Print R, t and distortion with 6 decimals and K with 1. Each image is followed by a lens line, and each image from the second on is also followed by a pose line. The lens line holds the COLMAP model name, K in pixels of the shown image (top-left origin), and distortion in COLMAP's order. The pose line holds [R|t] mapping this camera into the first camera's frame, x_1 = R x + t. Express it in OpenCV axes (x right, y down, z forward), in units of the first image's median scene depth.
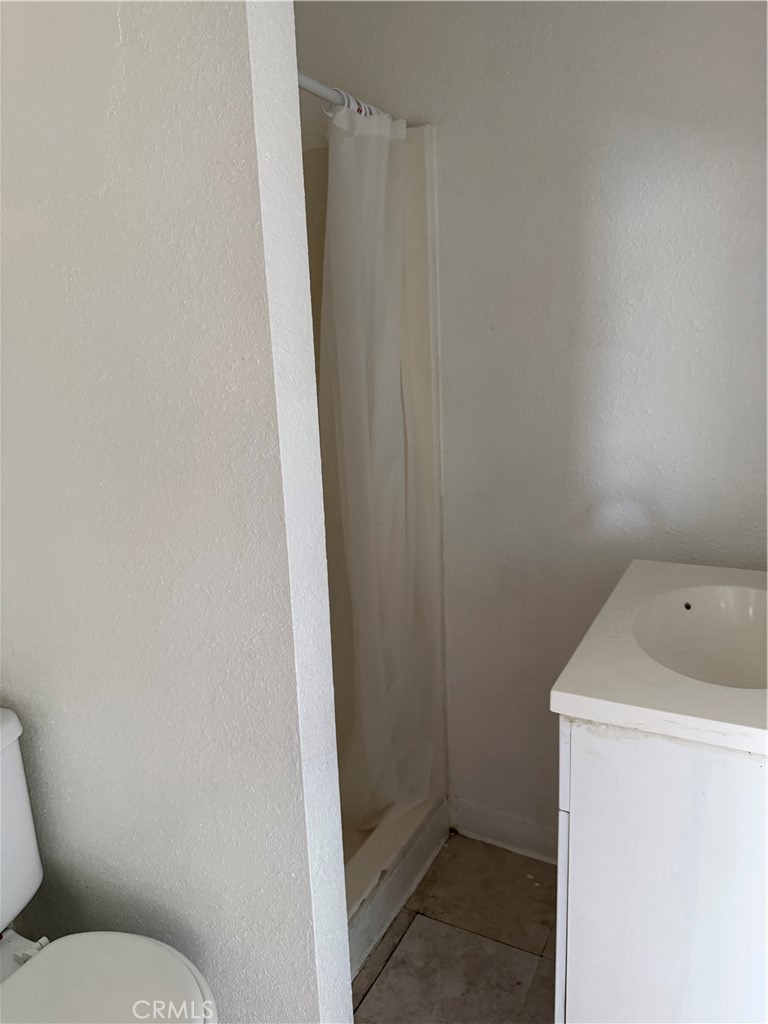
lens RADIAL K [[722.6, 0, 384.0], [0, 722.6, 512.0], [0, 0, 1]] dist [-0.008258, -0.001125]
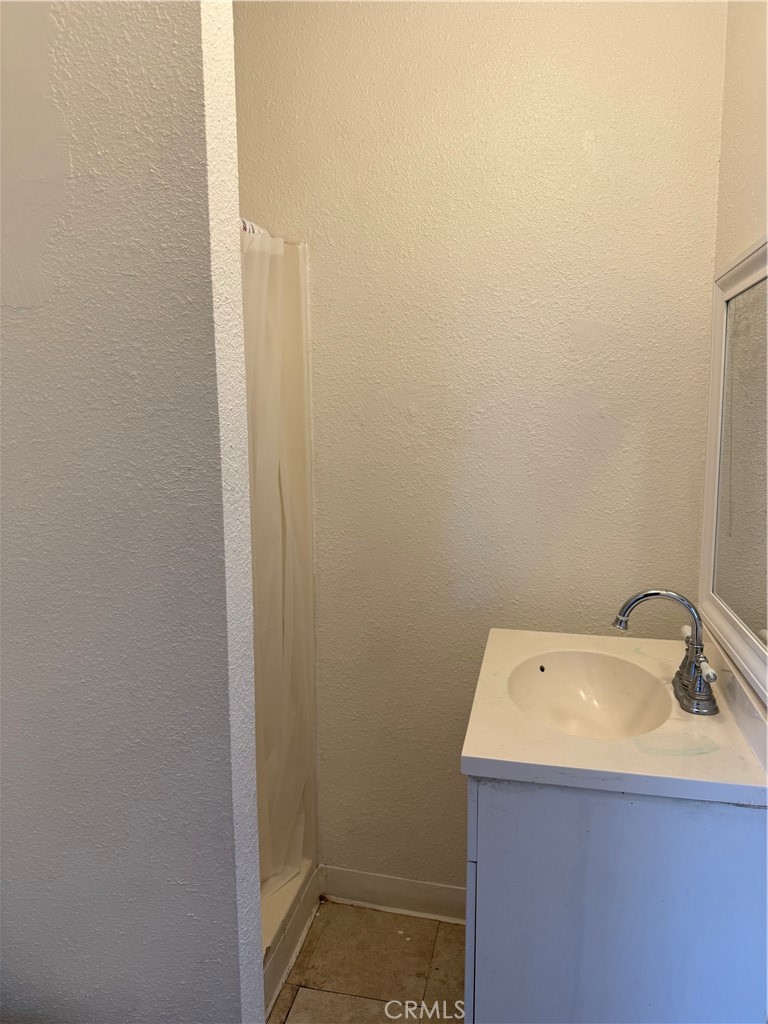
lens RADIAL K [[710.8, 0, 384.0], [0, 710.8, 512.0], [0, 0, 1]] dist [-0.004780, -0.004871]
pose [[0.964547, -0.003190, 0.263893, -0.104117], [0.025319, 0.996433, -0.080499, -0.029885], [-0.262695, 0.084327, 0.961187, -0.054033]]
